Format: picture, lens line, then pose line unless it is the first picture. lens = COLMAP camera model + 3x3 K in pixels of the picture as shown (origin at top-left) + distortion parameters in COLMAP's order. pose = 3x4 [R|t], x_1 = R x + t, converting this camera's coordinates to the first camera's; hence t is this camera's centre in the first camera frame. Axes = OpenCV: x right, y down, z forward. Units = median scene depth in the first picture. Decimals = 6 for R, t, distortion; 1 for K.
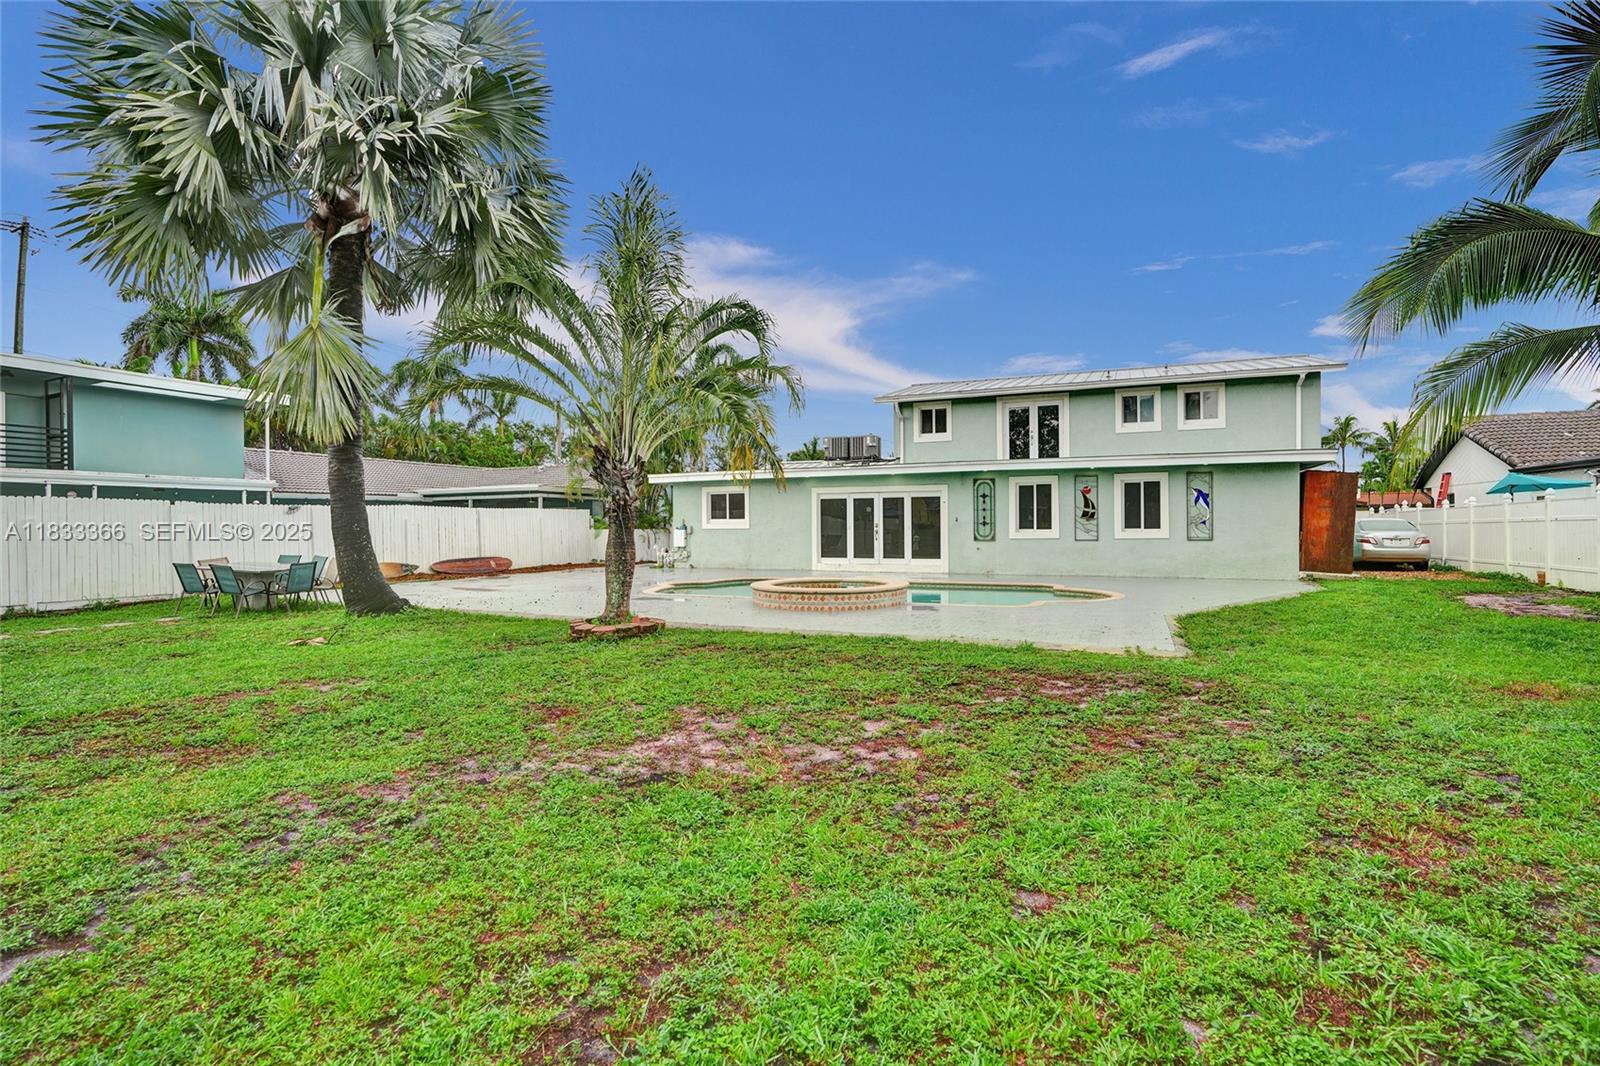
lens RADIAL K [[742.7, 0, 807.2], [0, 742.7, 533.0], [0, 0, 1]] dist [-0.069394, 0.029200]
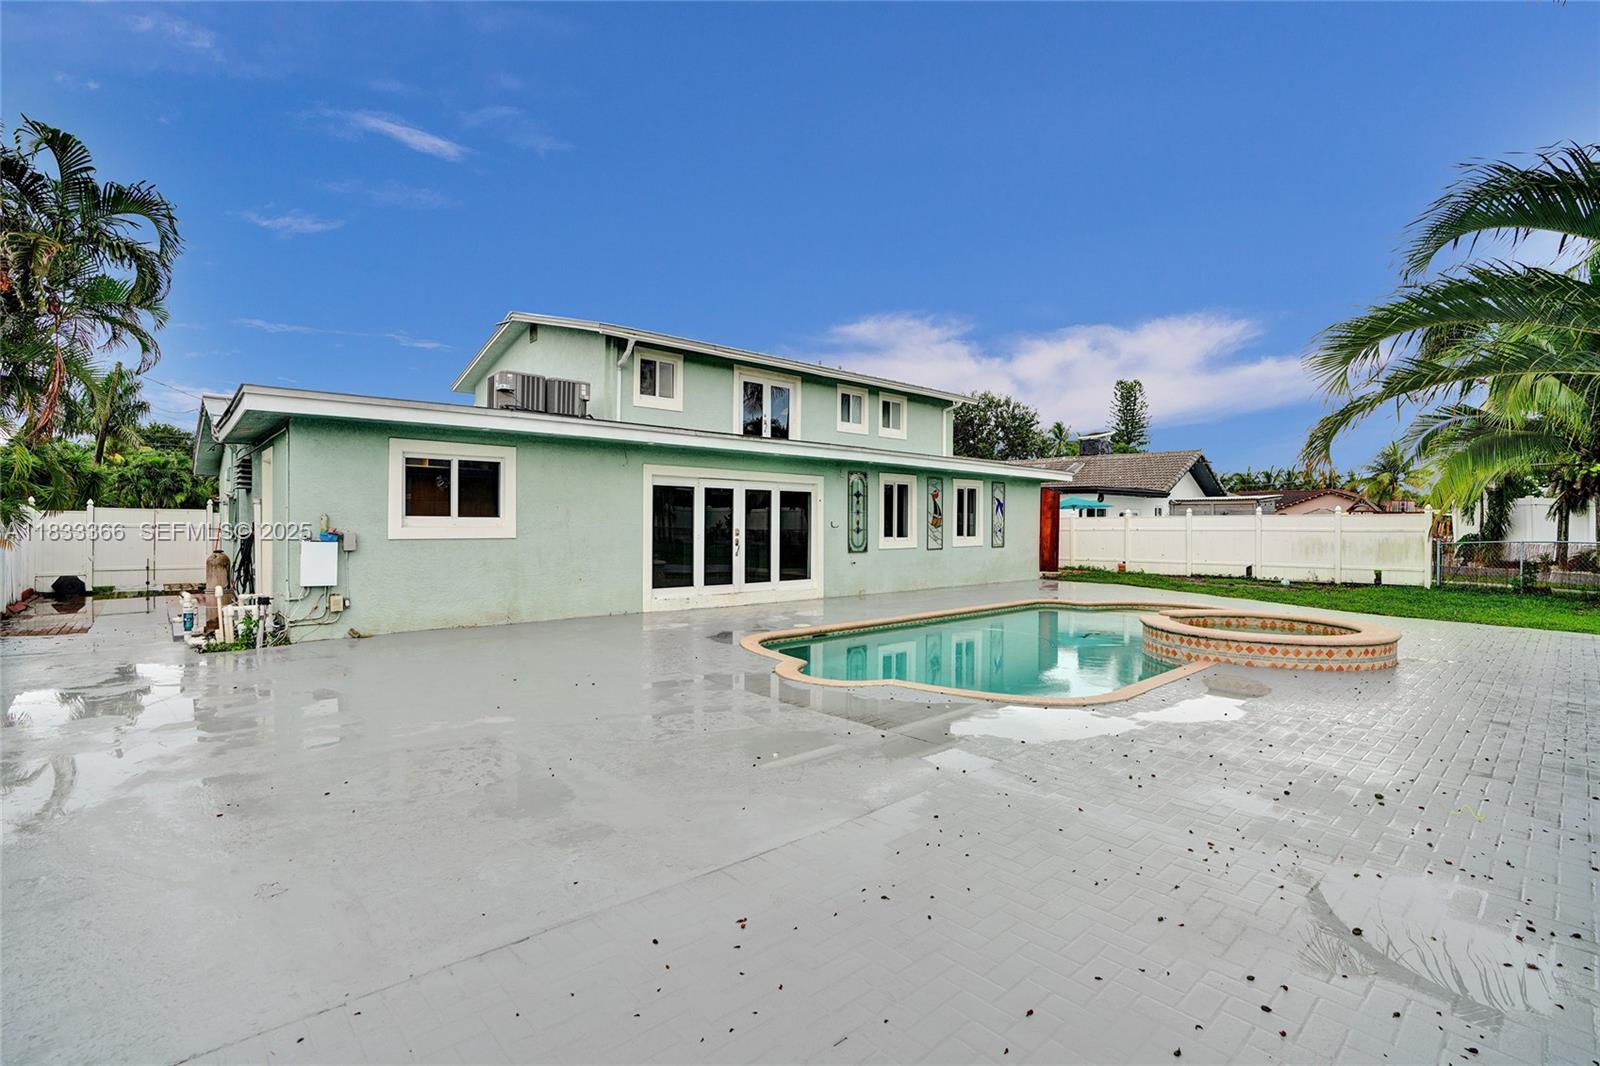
lens RADIAL K [[742.7, 0, 807.2], [0, 742.7, 533.0], [0, 0, 1]] dist [-0.069394, 0.029200]
pose [[0.400487, -0.002689, 0.916299, -0.492057], [0.000318, 0.999996, 0.002795, -0.012051], [-0.916302, -0.000829, 0.400486, 0.733791]]
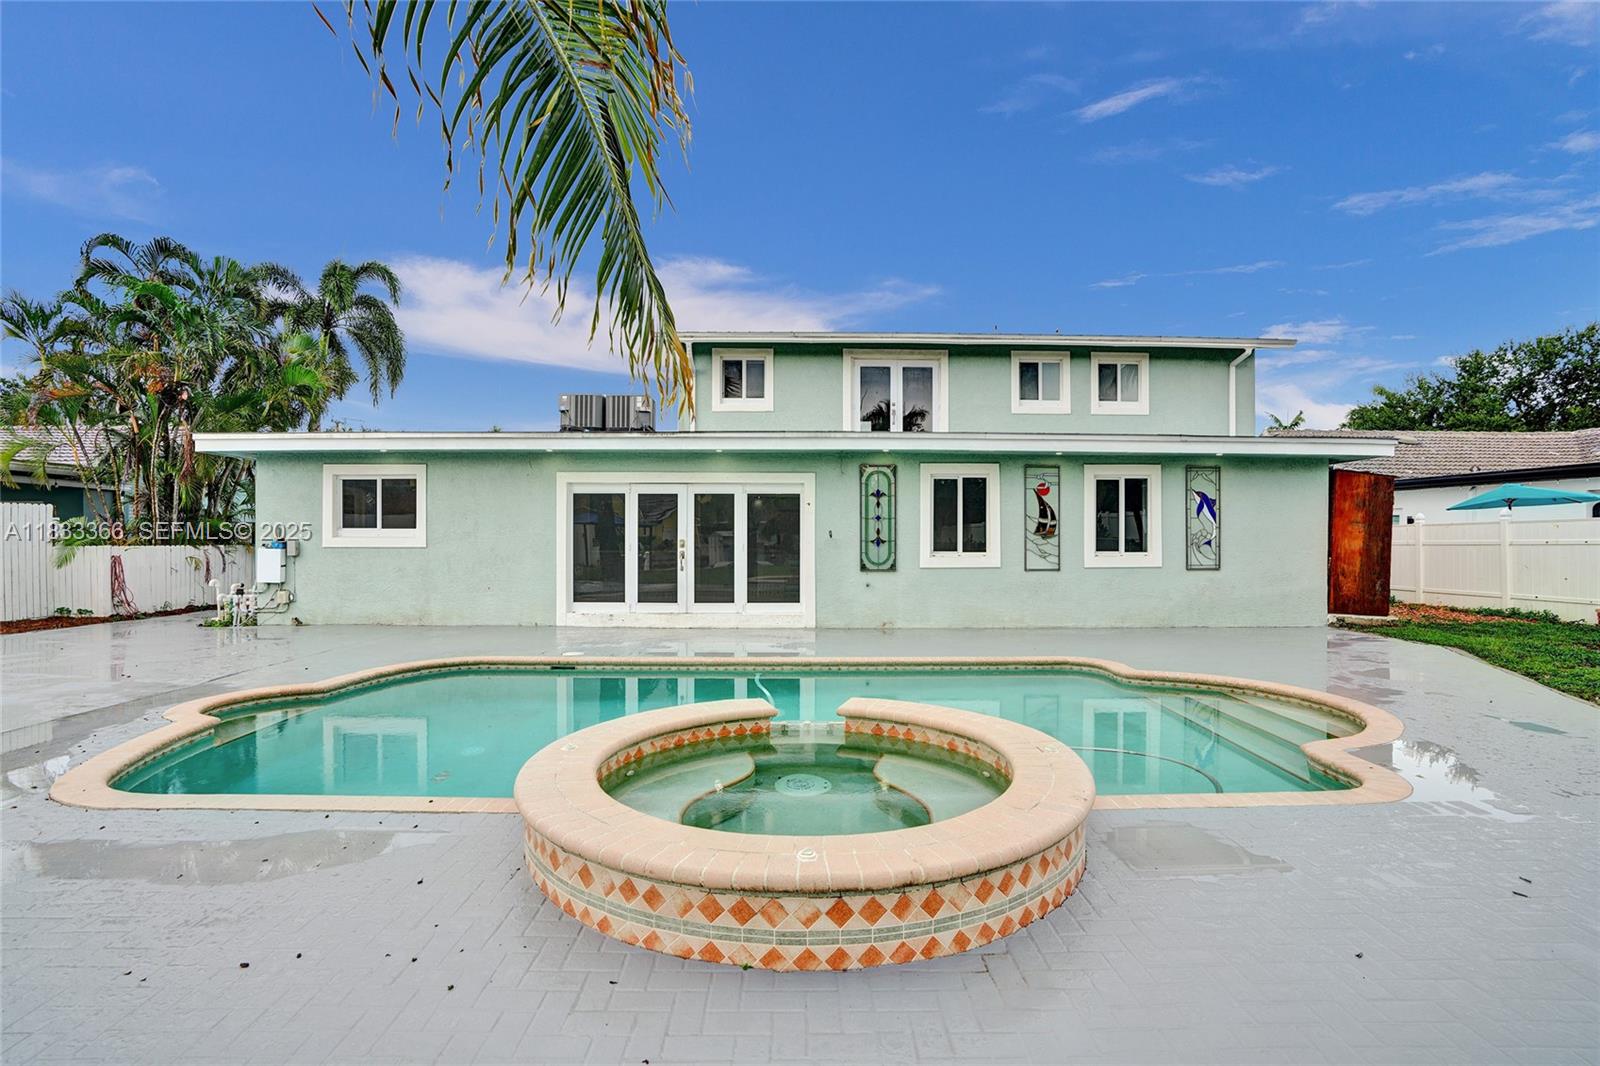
lens RADIAL K [[742.7, 0, 807.2], [0, 742.7, 533.0], [0, 0, 1]] dist [-0.069394, 0.029200]
pose [[0.909604, 0.009831, 0.415361, -0.054316], [-0.003717, 0.999873, -0.015525, -0.010375], [-0.415461, 0.012577, 0.909524, 0.488784]]
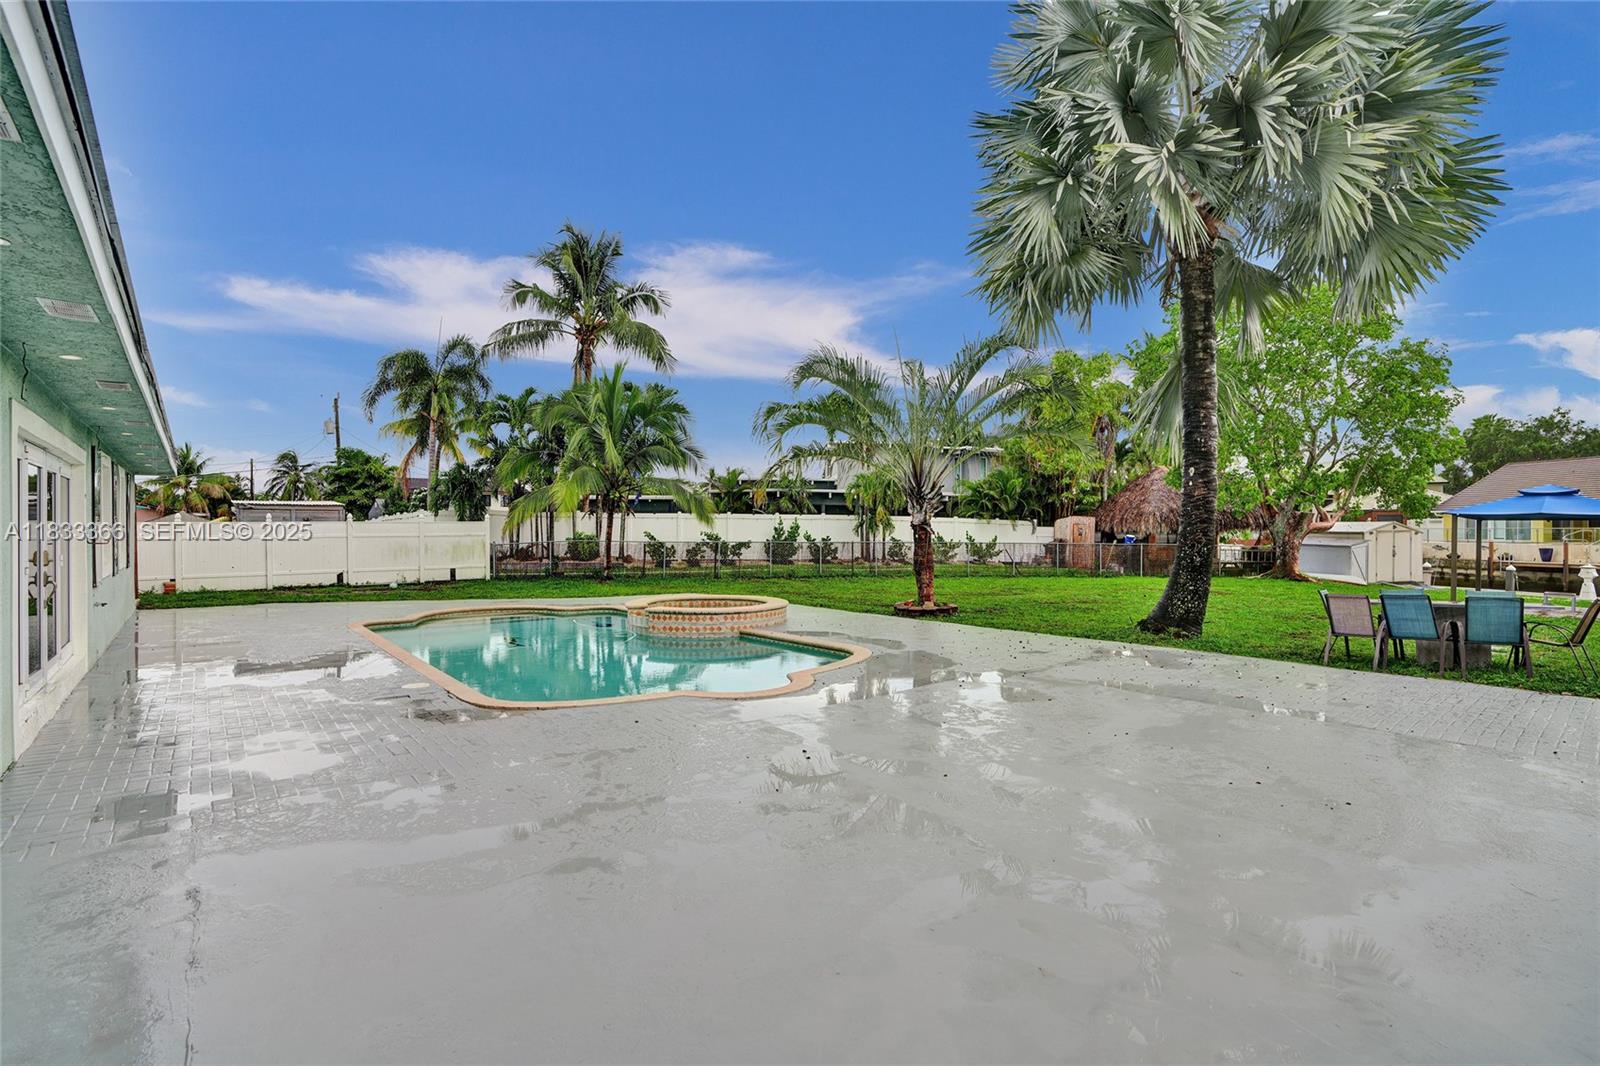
lens RADIAL K [[742.7, 0, 807.2], [0, 742.7, 533.0], [0, 0, 1]] dist [-0.069394, 0.029200]
pose [[-0.902936, 0.004655, 0.429749, -0.330937], [0.010578, 0.999879, 0.011395, -0.022818], [-0.429644, 0.014835, -0.902876, 1.206525]]
